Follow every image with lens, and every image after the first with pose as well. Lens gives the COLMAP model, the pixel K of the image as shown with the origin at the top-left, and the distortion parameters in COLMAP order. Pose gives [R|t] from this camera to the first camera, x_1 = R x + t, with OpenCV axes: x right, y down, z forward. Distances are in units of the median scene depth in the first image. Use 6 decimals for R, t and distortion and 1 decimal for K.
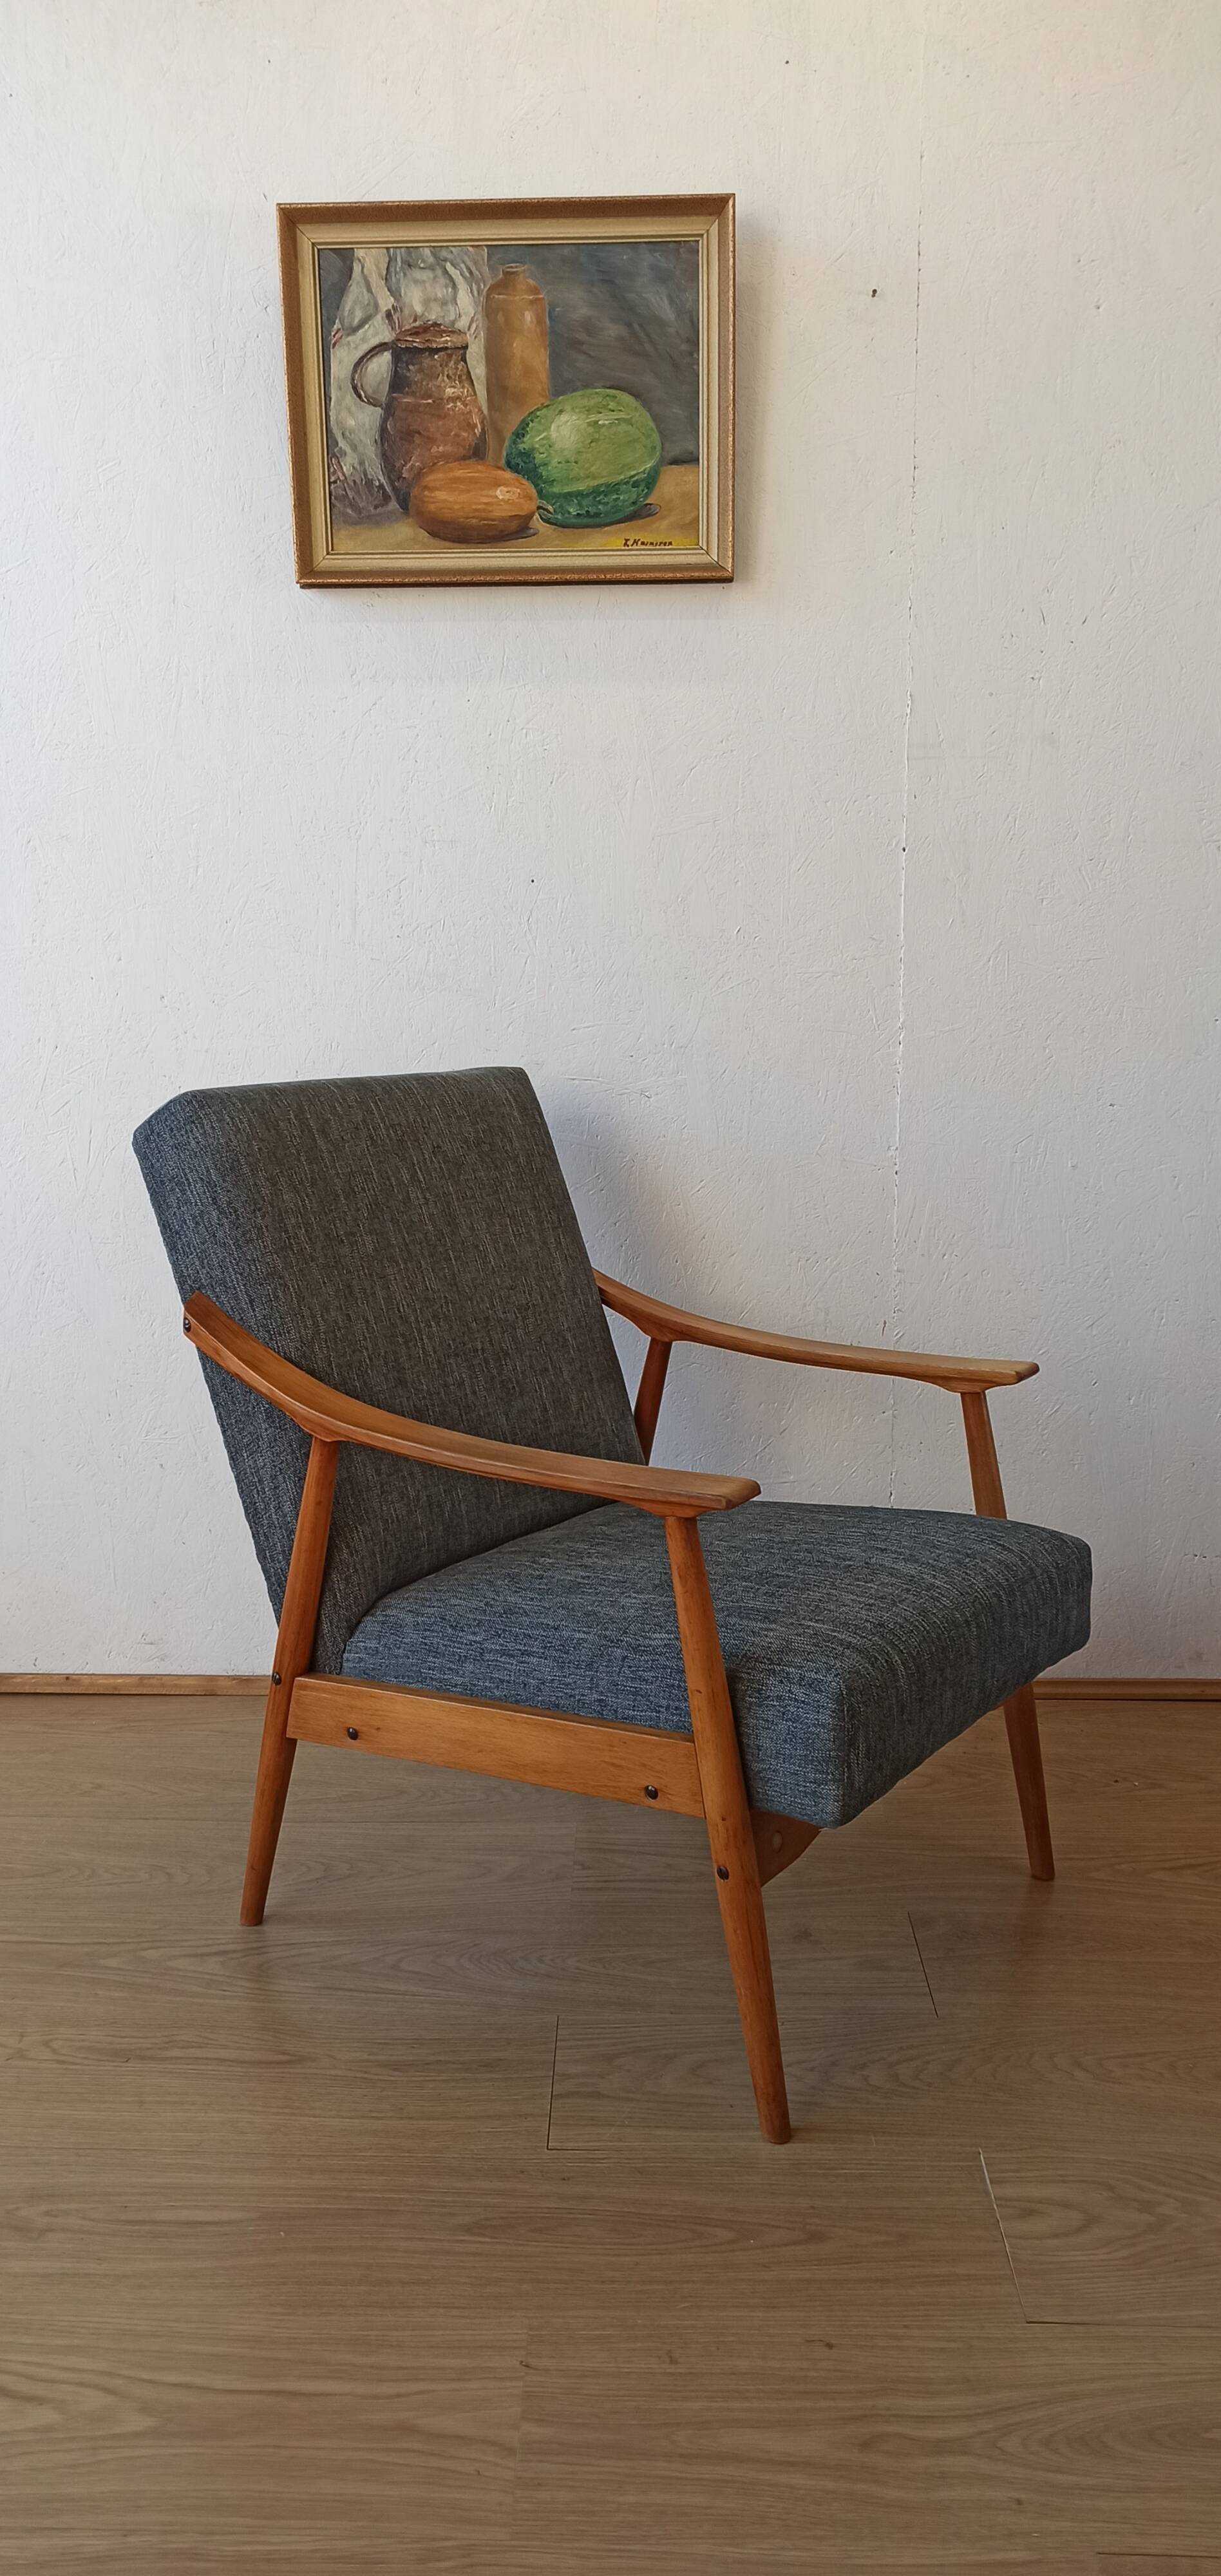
lens RADIAL K [[1902.1, 0, 607.4], [0, 1902.1, 1250.4], [0, 0, 1]] dist [0.084752, -0.100269]
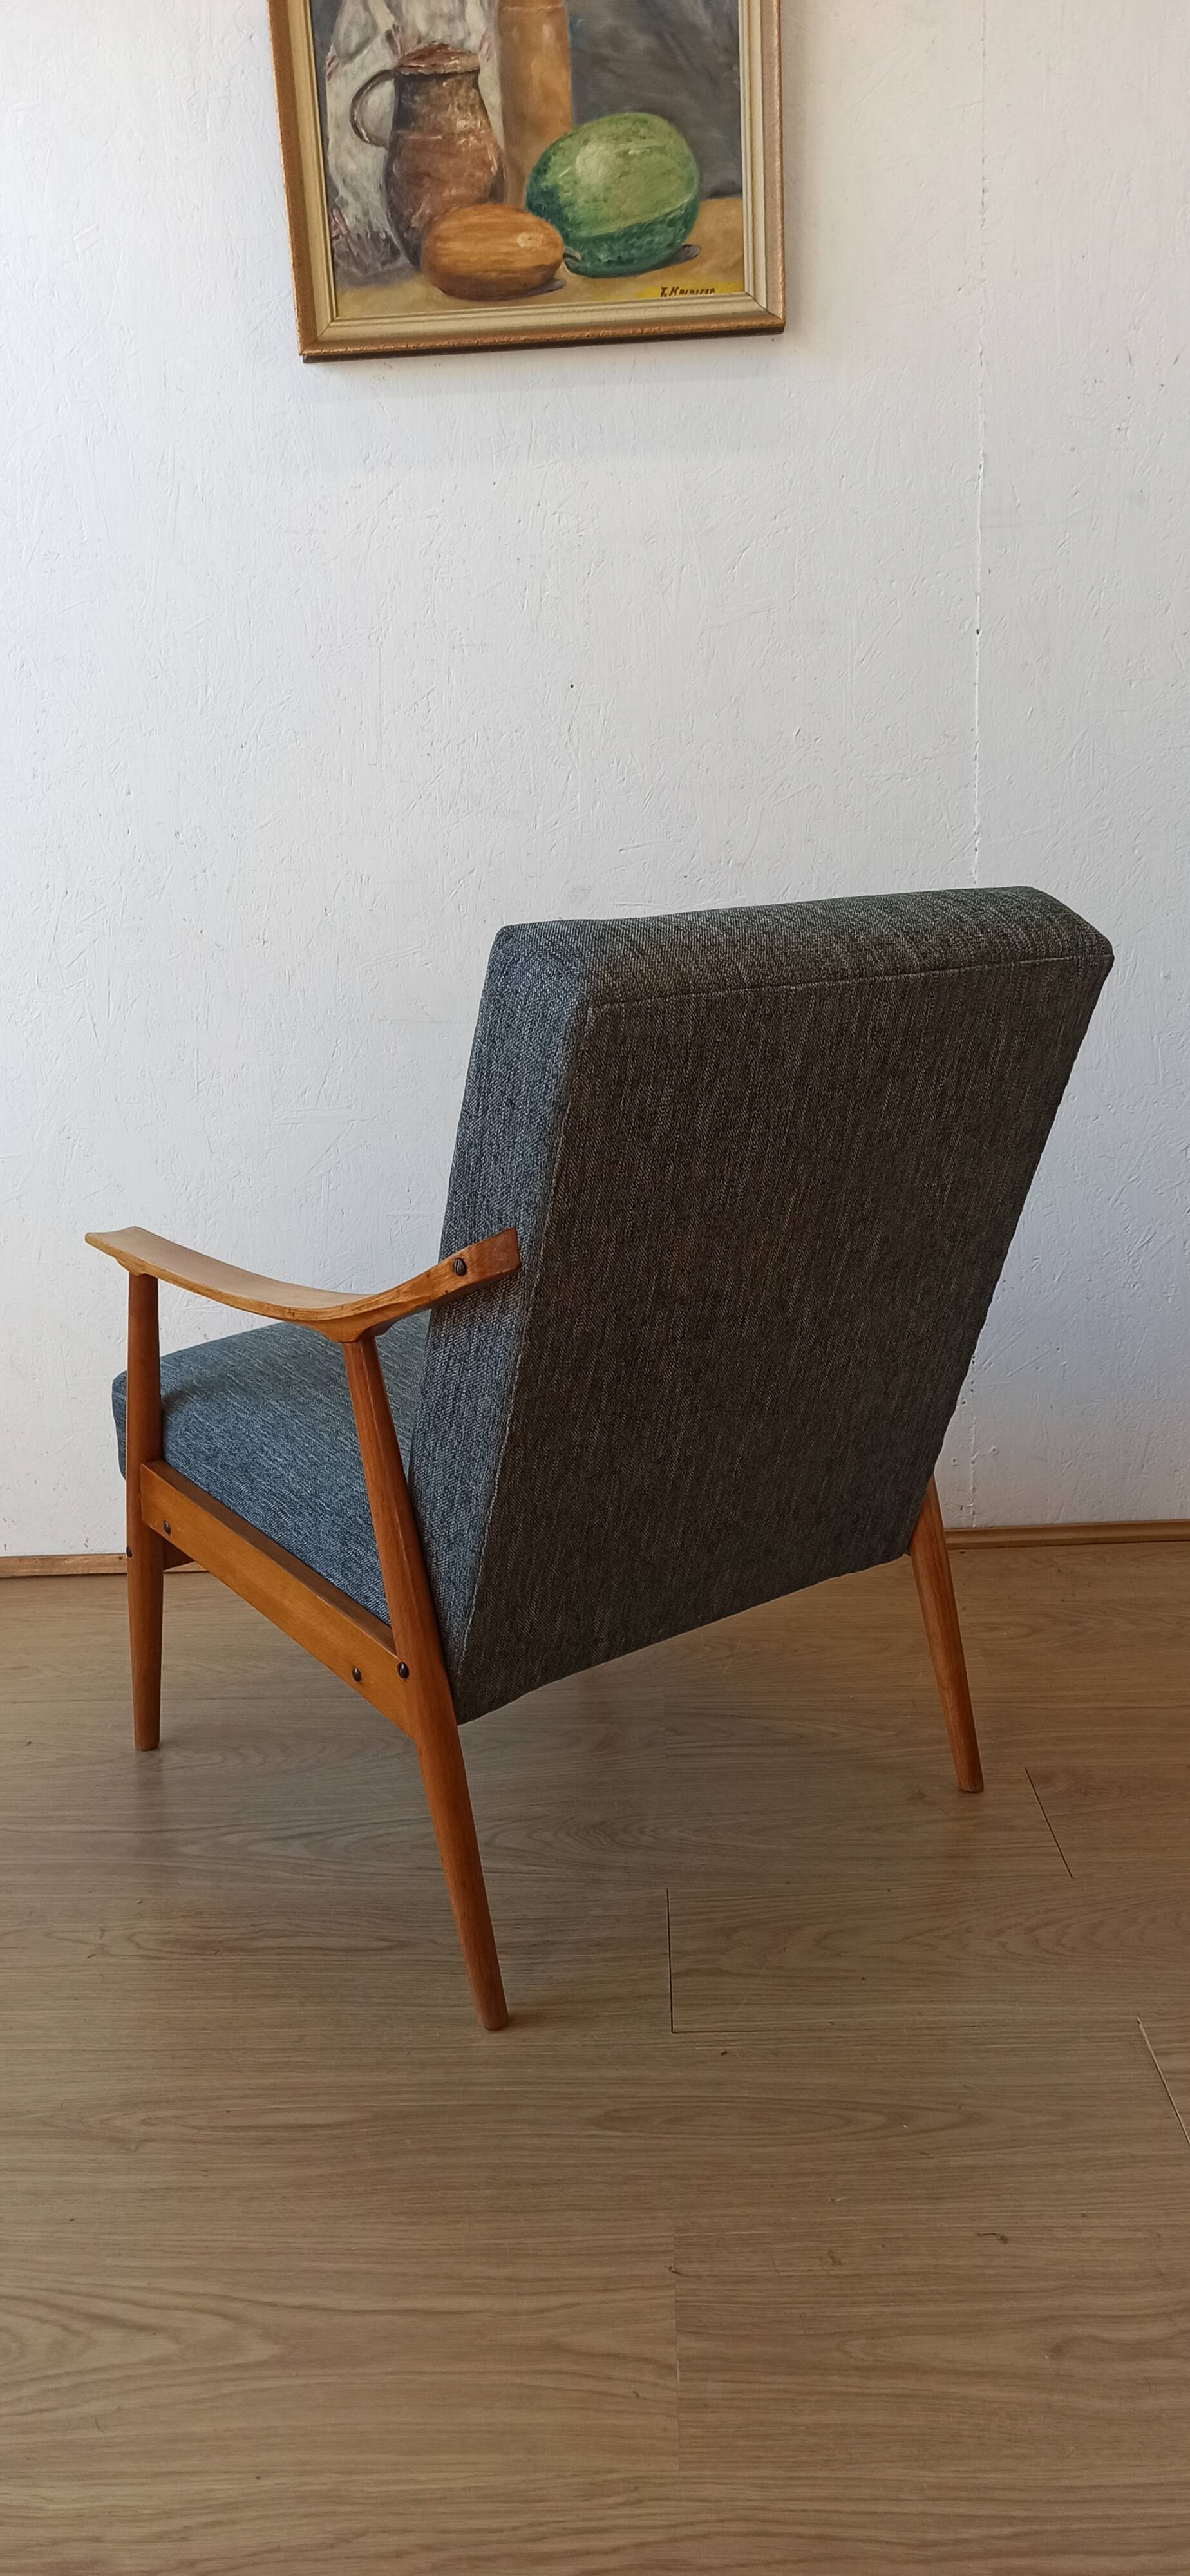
lens RADIAL K [[1854.4, 0, 595.0], [0, 1854.4, 1288.0], [0, 0, 1]] dist [0.058690, -0.061974]
pose [[0.999220, -0.037935, -0.010939, -0.030894], [0.038724, 0.995675, 0.084445, 0.020053], [0.007688, -0.084803, 0.996368, 0.088336]]
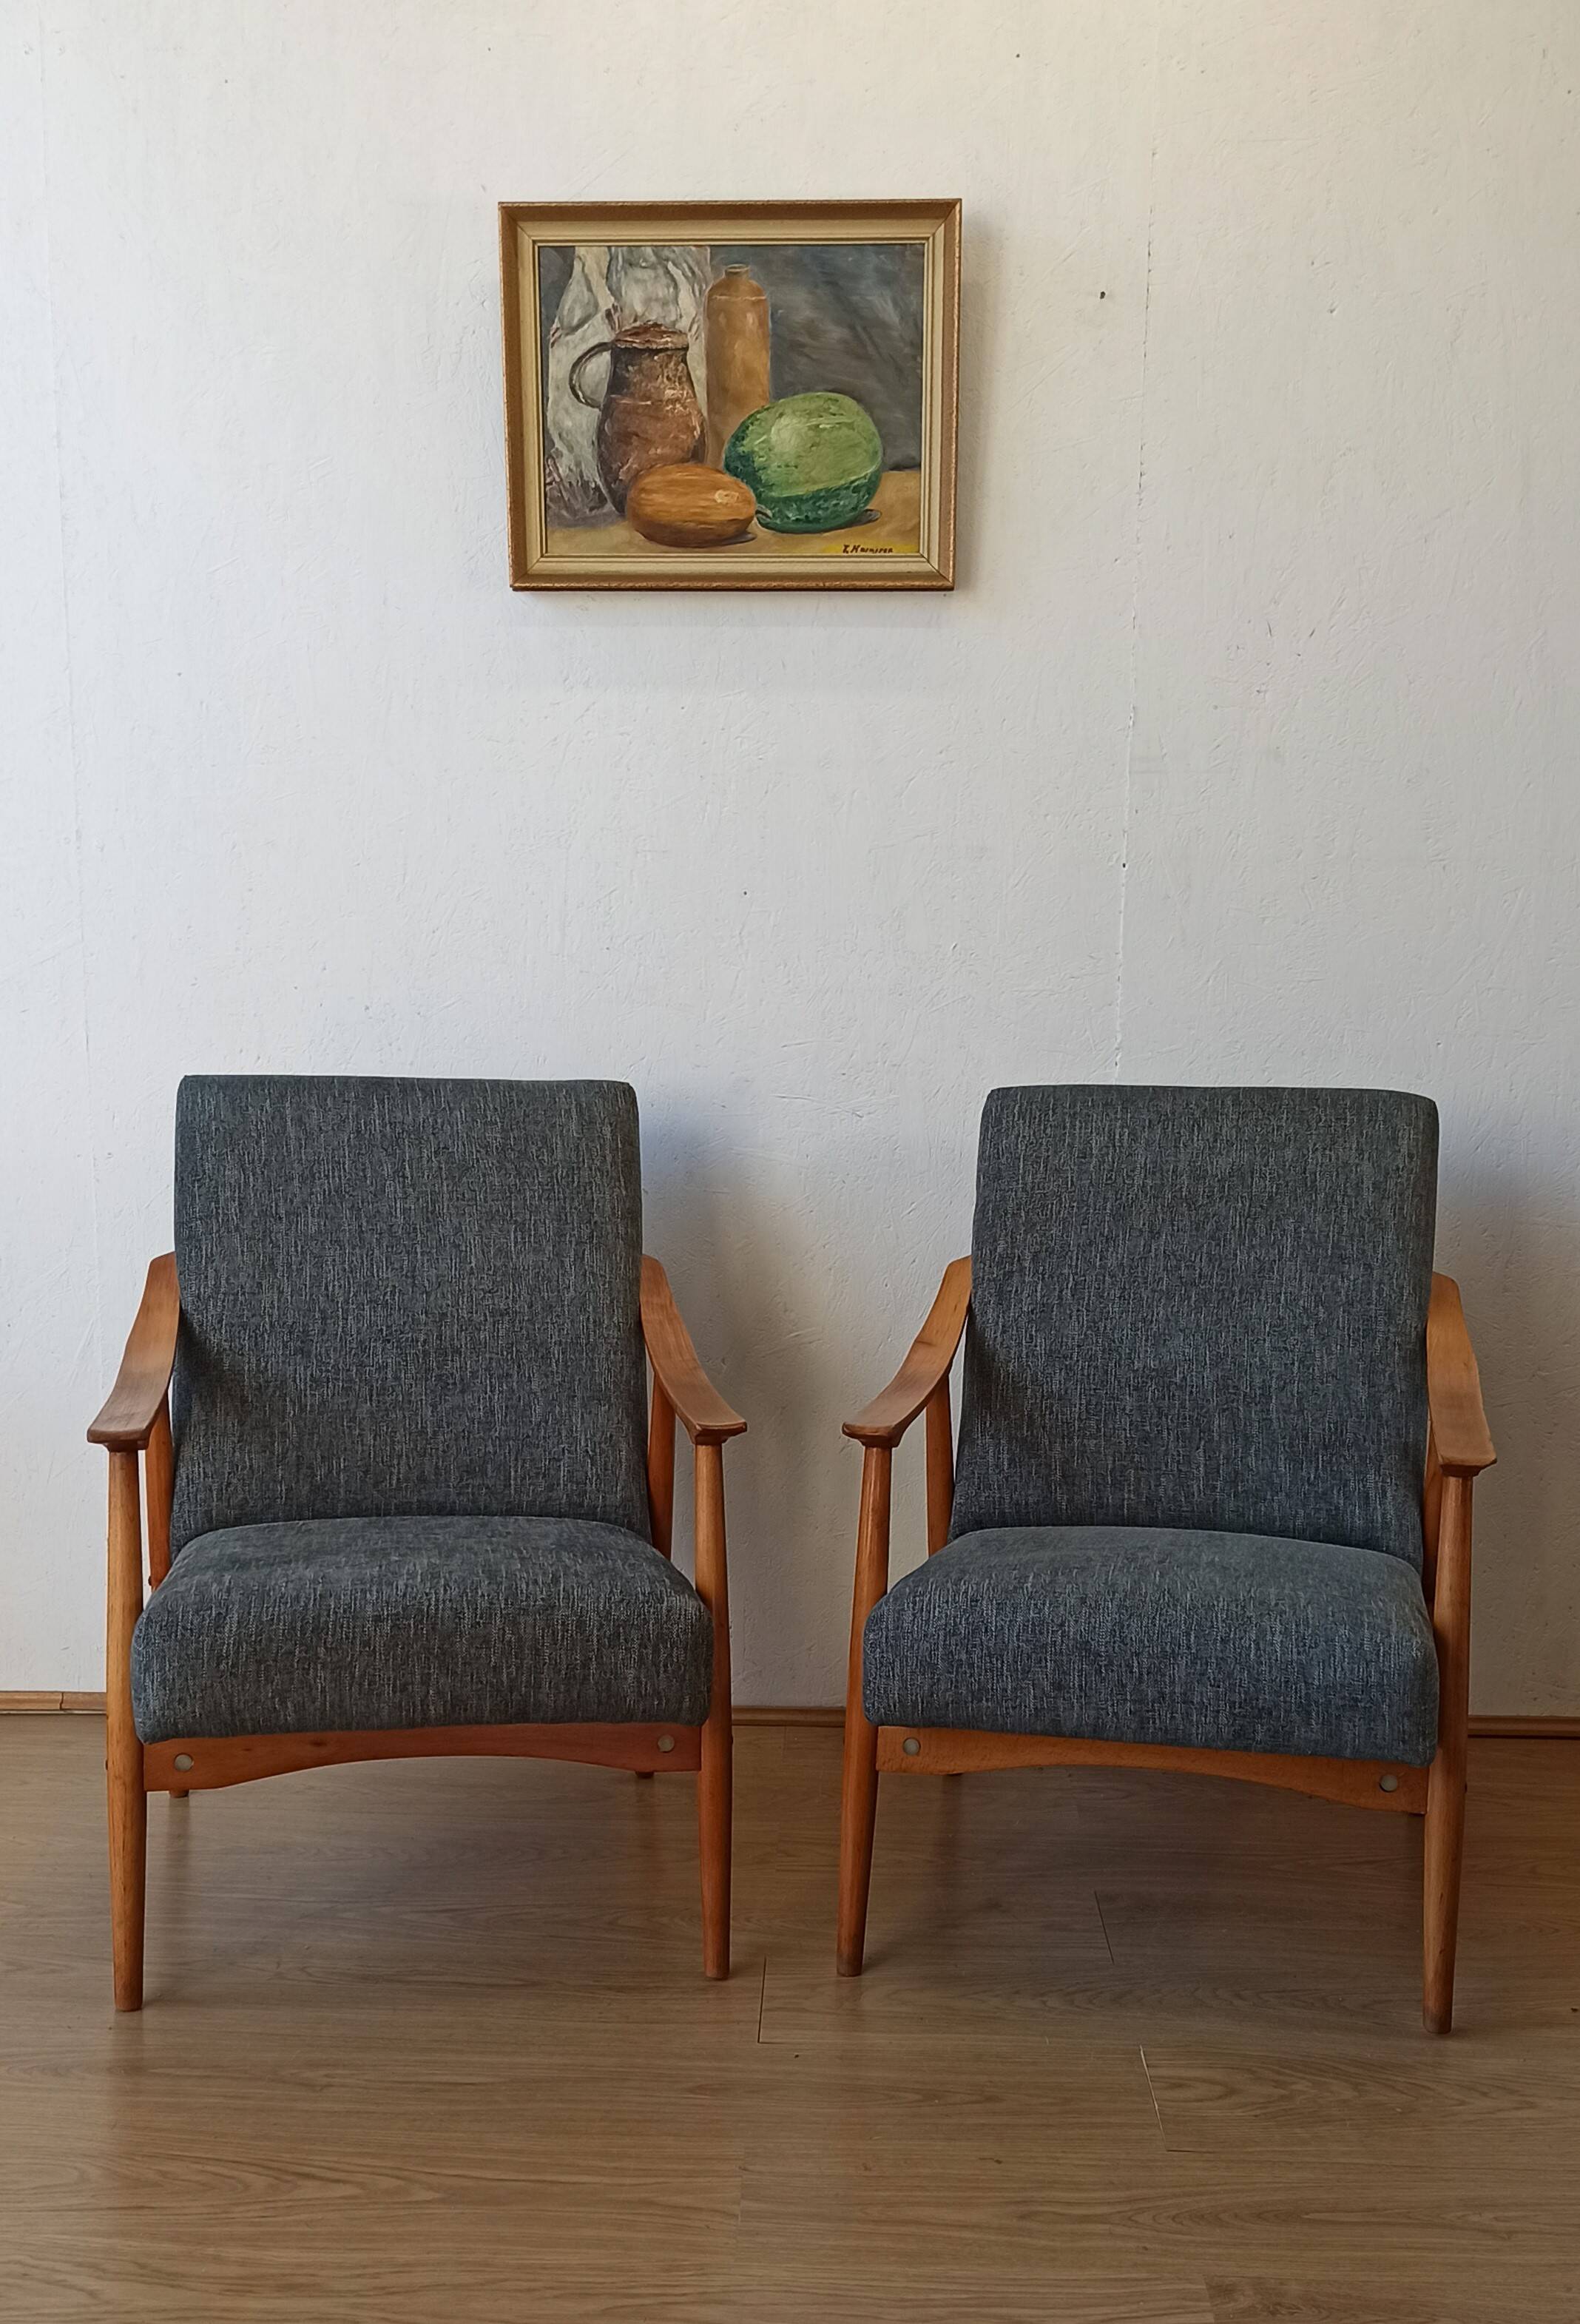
lens RADIAL K [[2455.0, 0, 787.3], [0, 2455.0, 1454.3], [0, 0, 1]] dist [0.064761, -0.079366]
pose [[0.999898, 0.013875, -0.003467, -0.009504], [-0.013700, 0.998826, 0.046463, 0.037172], [0.004107, -0.046411, 0.998914, -0.293030]]
